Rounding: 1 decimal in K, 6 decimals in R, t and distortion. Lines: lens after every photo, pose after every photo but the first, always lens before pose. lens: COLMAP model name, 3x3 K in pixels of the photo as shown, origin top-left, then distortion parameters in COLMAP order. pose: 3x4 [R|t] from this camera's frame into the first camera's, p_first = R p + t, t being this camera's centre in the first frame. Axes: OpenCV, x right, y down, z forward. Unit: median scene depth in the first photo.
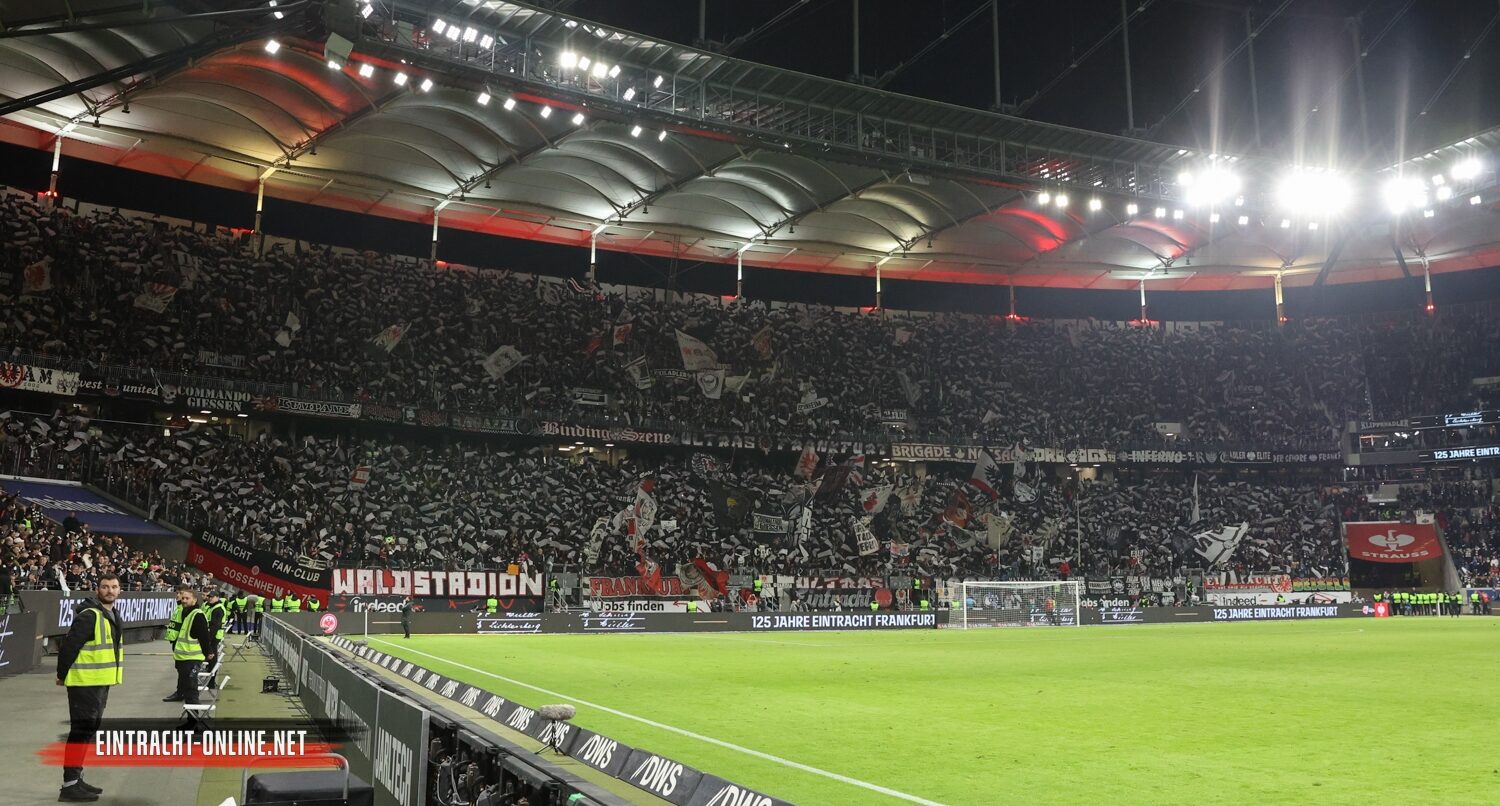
lens RADIAL K [[1242.1, 0, 825.4], [0, 1242.1, 356.9], [0, 0, 1]] dist [-0.122248, 0.098214]
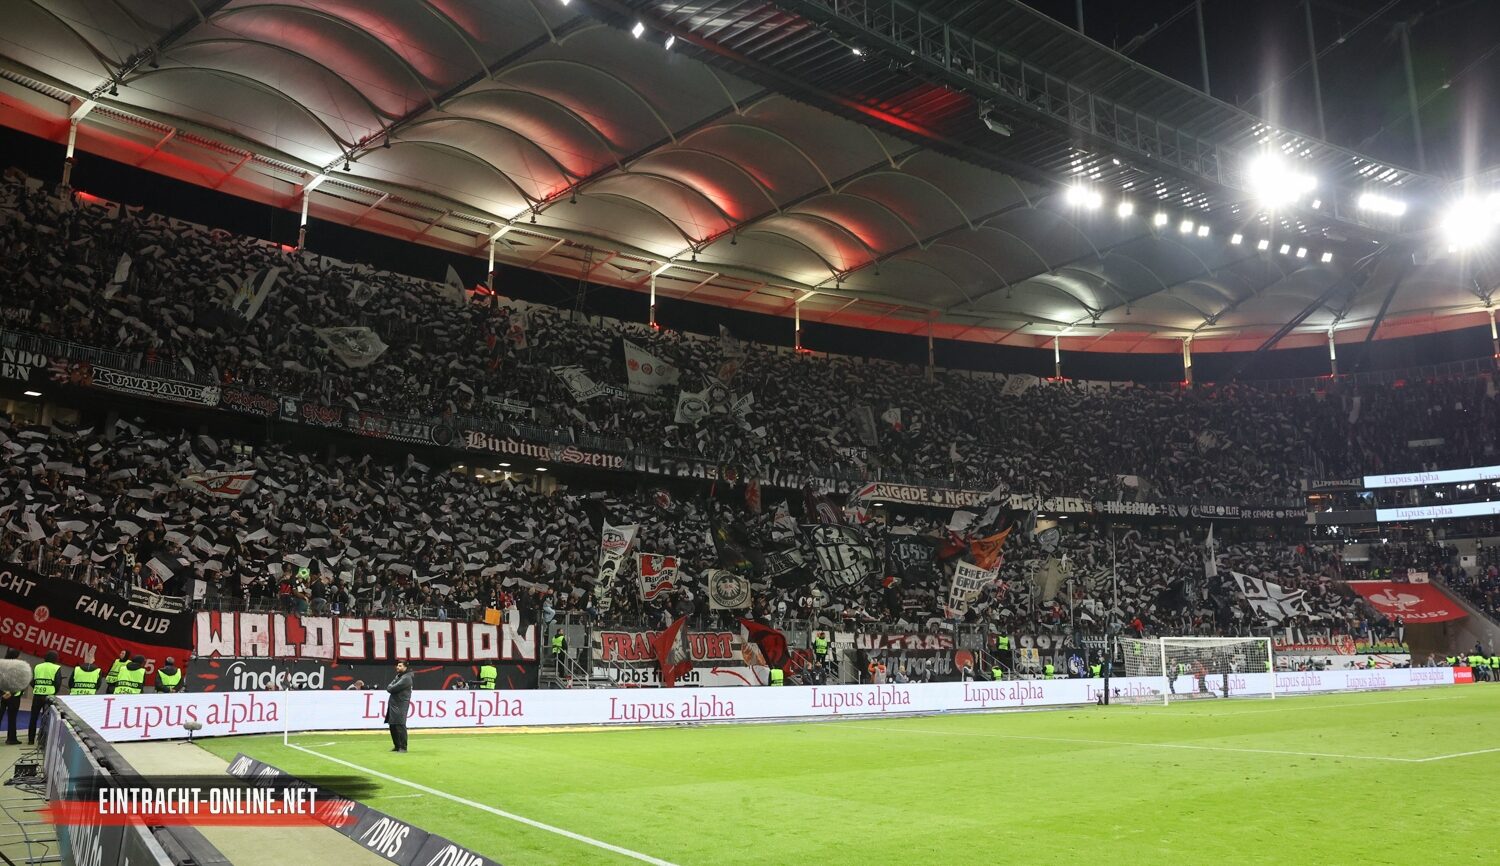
lens RADIAL K [[1091.1, 0, 796.8], [0, 1091.1, 438.6], [0, 0, 1]] dist [-0.117834, 0.098093]
pose [[0.983903, 0.034482, 0.175346, -0.156609], [-0.032113, 0.999351, -0.016330, 0.066485], [-0.175795, 0.010436, 0.984371, 0.334254]]
